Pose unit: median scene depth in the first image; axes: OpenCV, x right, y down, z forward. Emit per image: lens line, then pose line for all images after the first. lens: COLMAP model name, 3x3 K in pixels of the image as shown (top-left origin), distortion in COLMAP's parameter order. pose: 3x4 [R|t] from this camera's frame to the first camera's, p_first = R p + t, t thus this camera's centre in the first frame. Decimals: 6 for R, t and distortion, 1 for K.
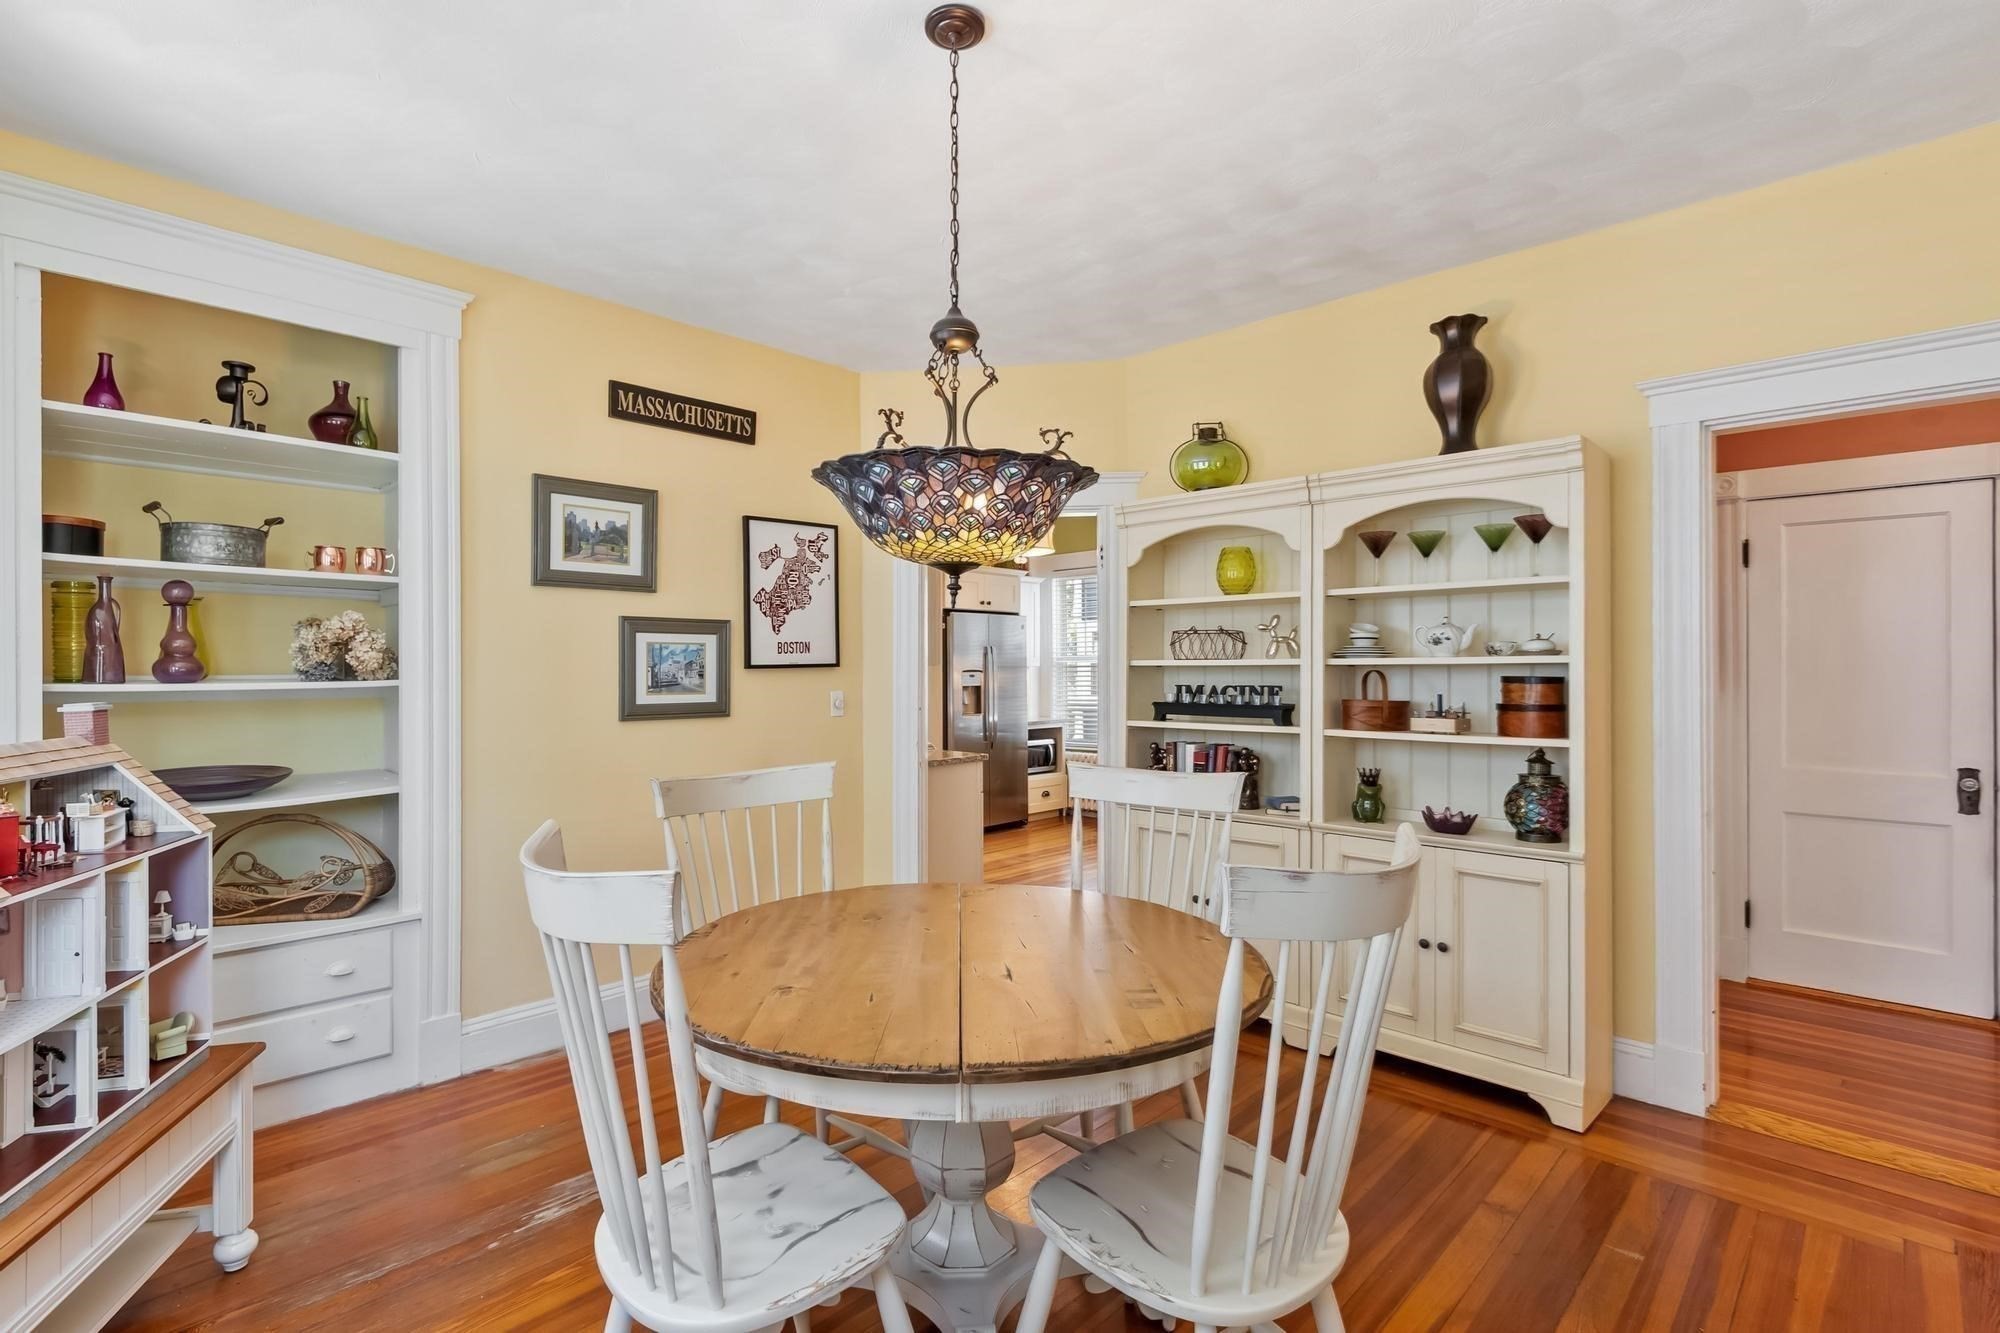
lens RADIAL K [[928.6, 0, 999.3], [0, 928.6, 666.4], [0, 0, 1]] dist [0.000991, 0.000155]
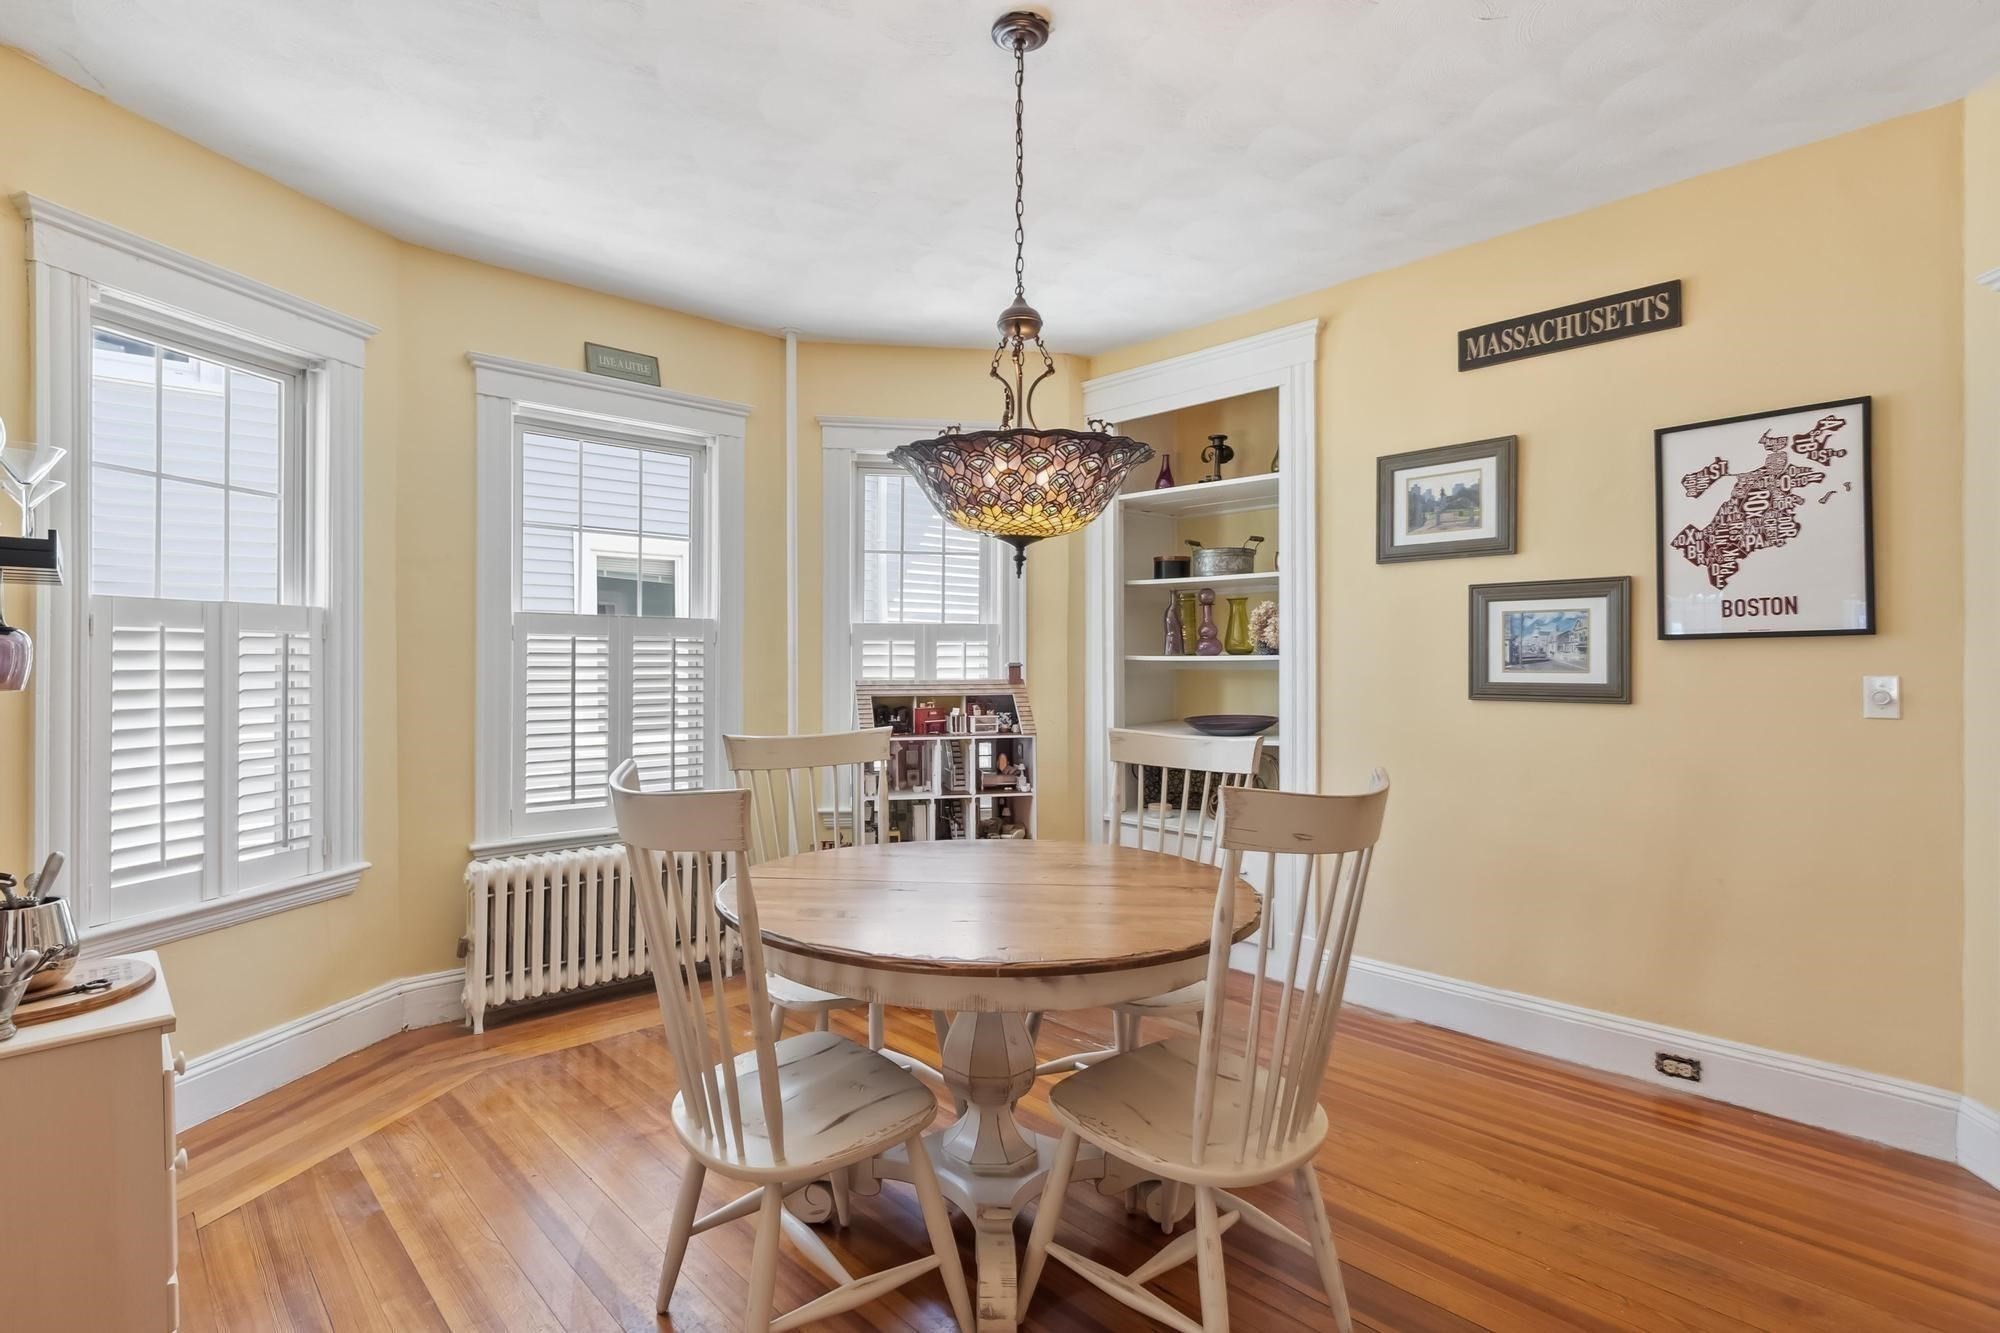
lens RADIAL K [[1013.2, 0, 991.3], [0, 1013.2, 663.1], [0, 0, 1]] dist [0.014745, -0.000168]
pose [[-0.059583, 0.007012, -0.998199, 0.591664], [0.004937, 0.999965, 0.006730, 0.013203], [0.998211, -0.004527, -0.059616, 0.555651]]
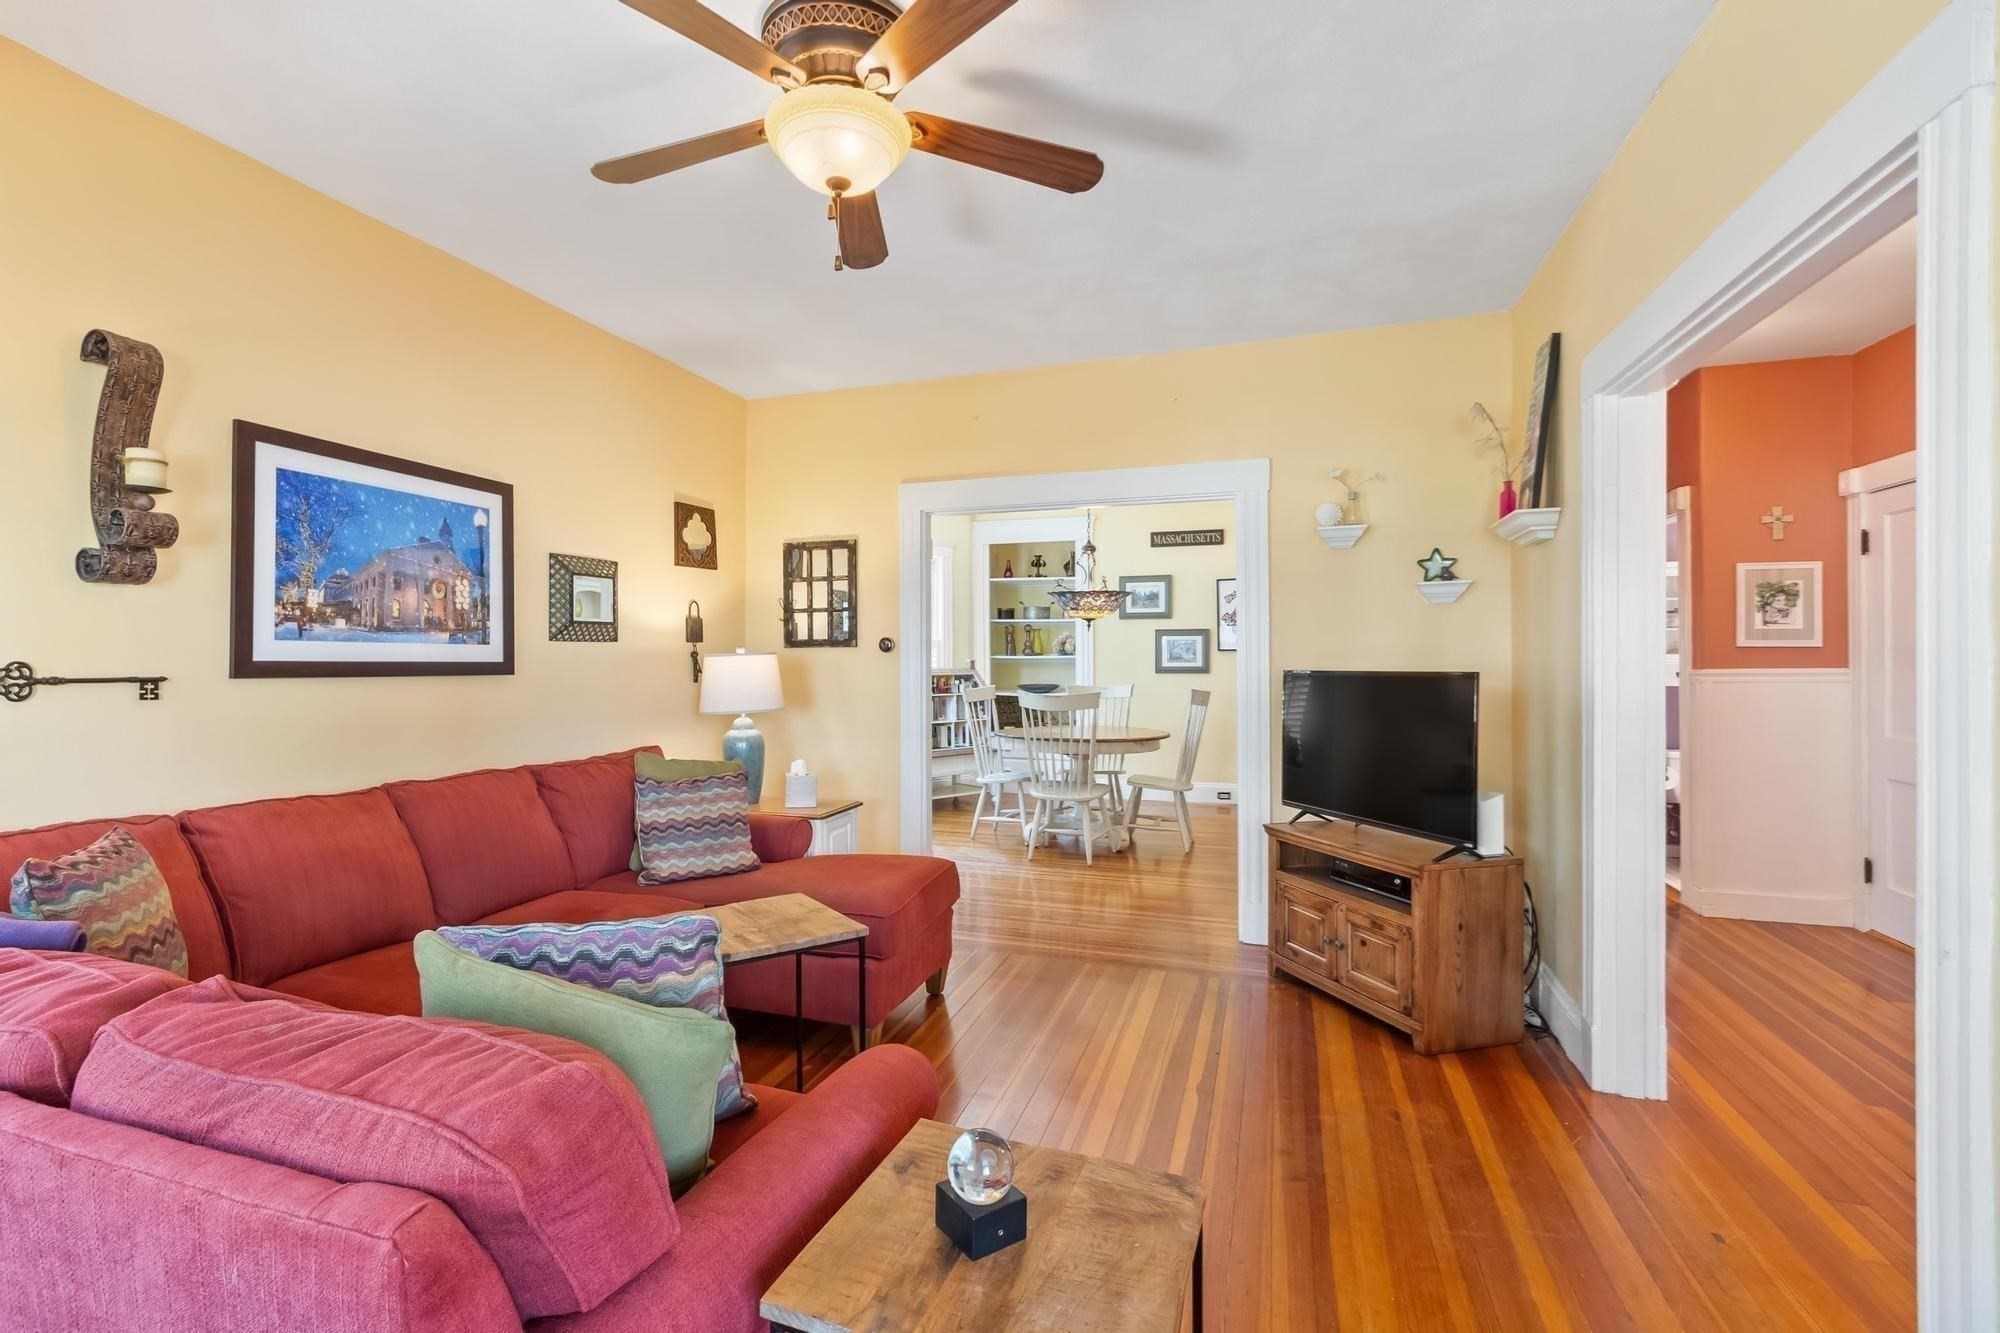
lens RADIAL K [[904.7, 0, 990.4], [0, 904.7, 658.2], [0, 0, 1]] dist [-0.002042, 0.000444]
pose [[0.471698, 0.001696, -0.881758, 1.384810], [0.002109, 0.999993, 0.003052, 0.011881], [0.881757, -0.003299, 0.471692, -0.460565]]
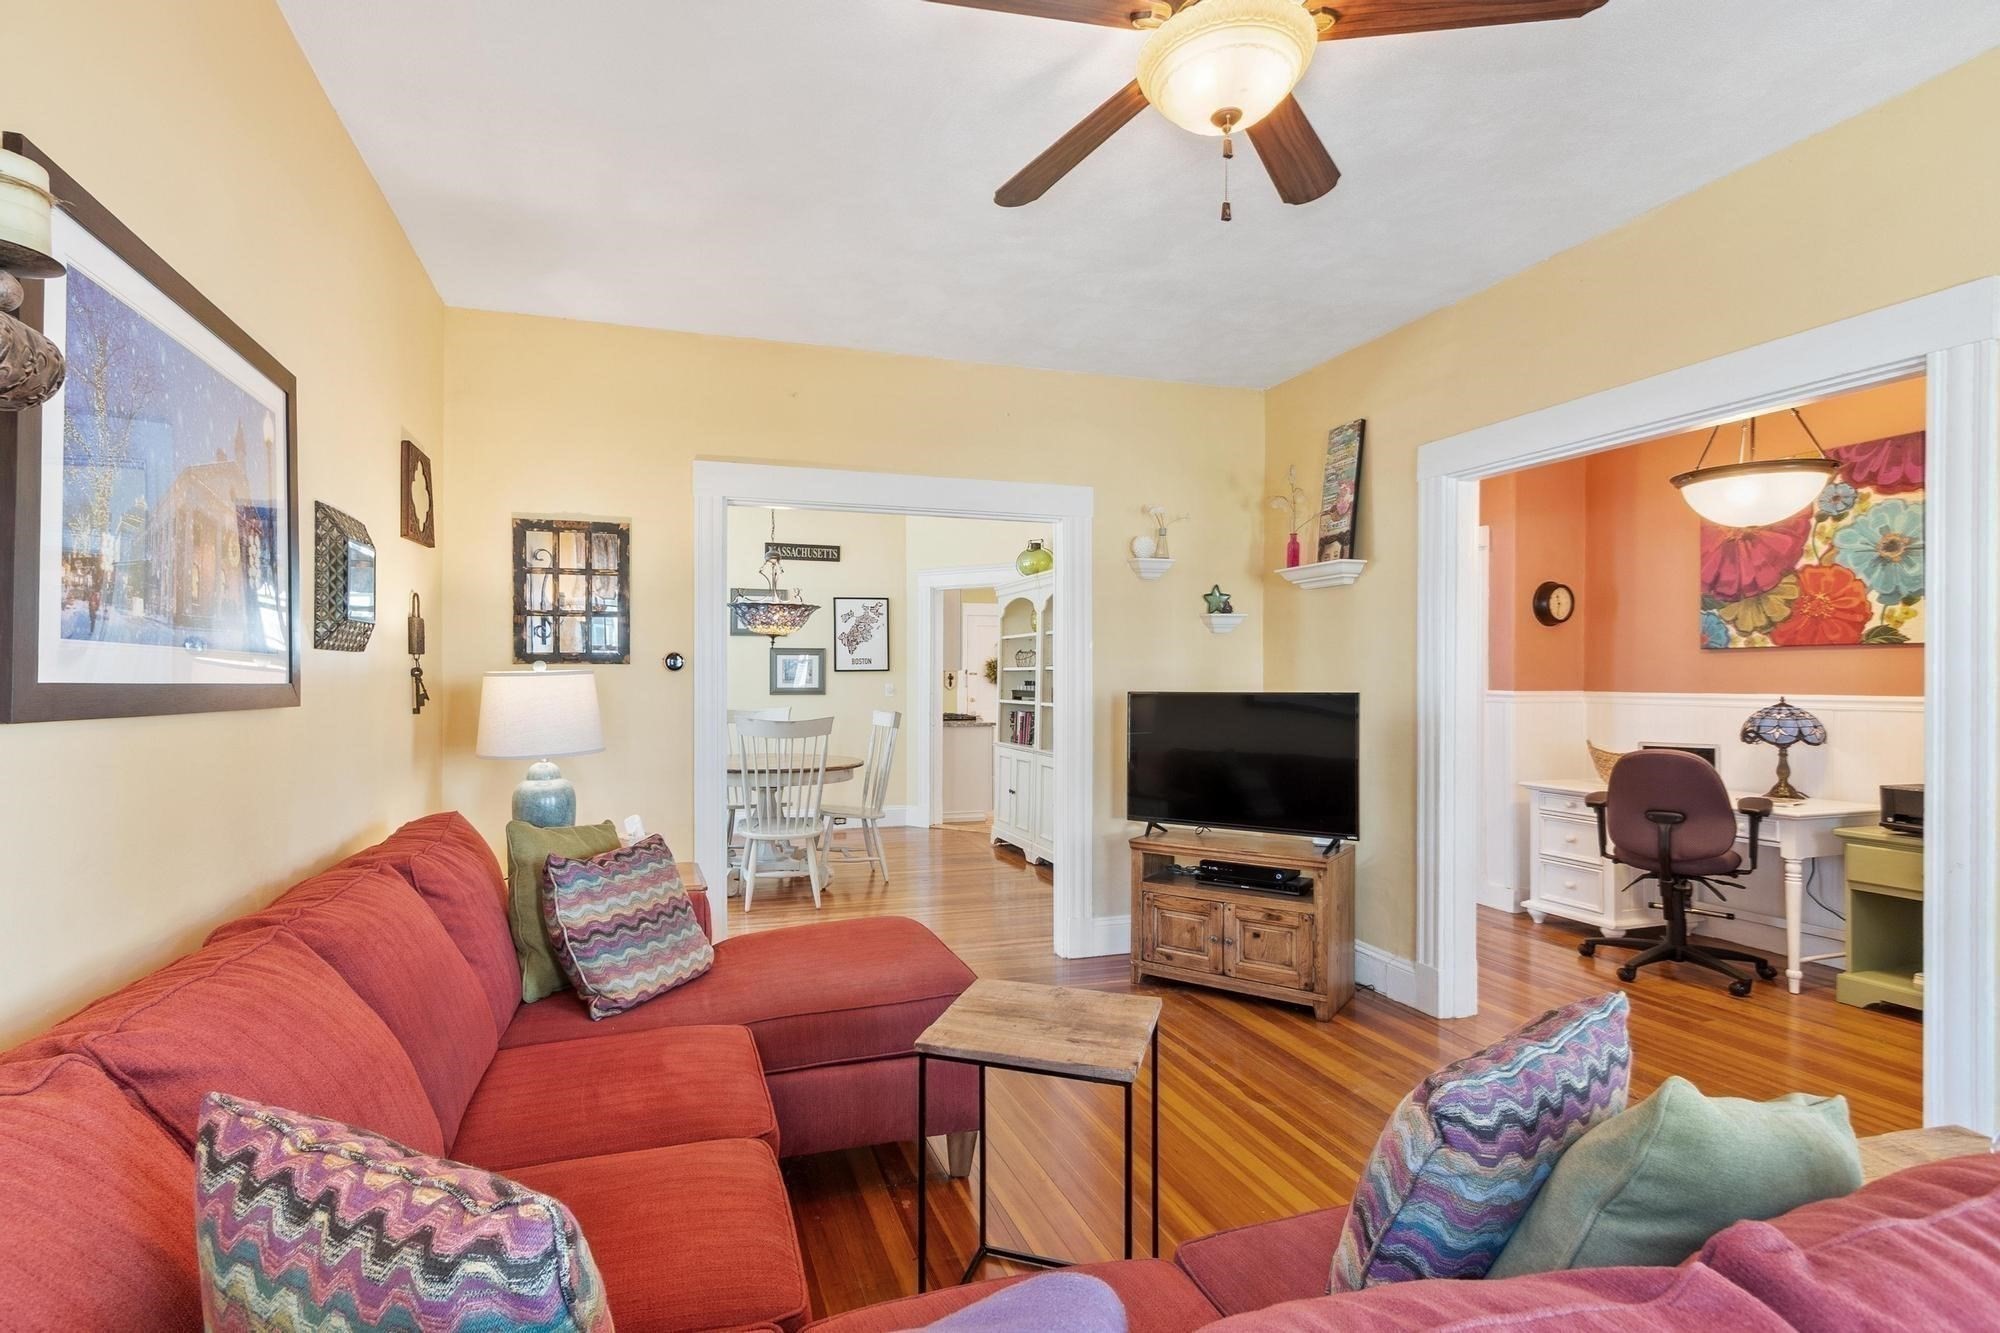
lens RADIAL K [[928.6, 0, 990.9], [0, 928.6, 679.3], [0, 0, 1]] dist [0.000991, 0.000155]
pose [[0.900603, 0.004884, -0.434615, 0.988630], [-0.003684, 0.999987, 0.003603, 0.011081], [0.434627, -0.001644, 0.900609, -0.741403]]
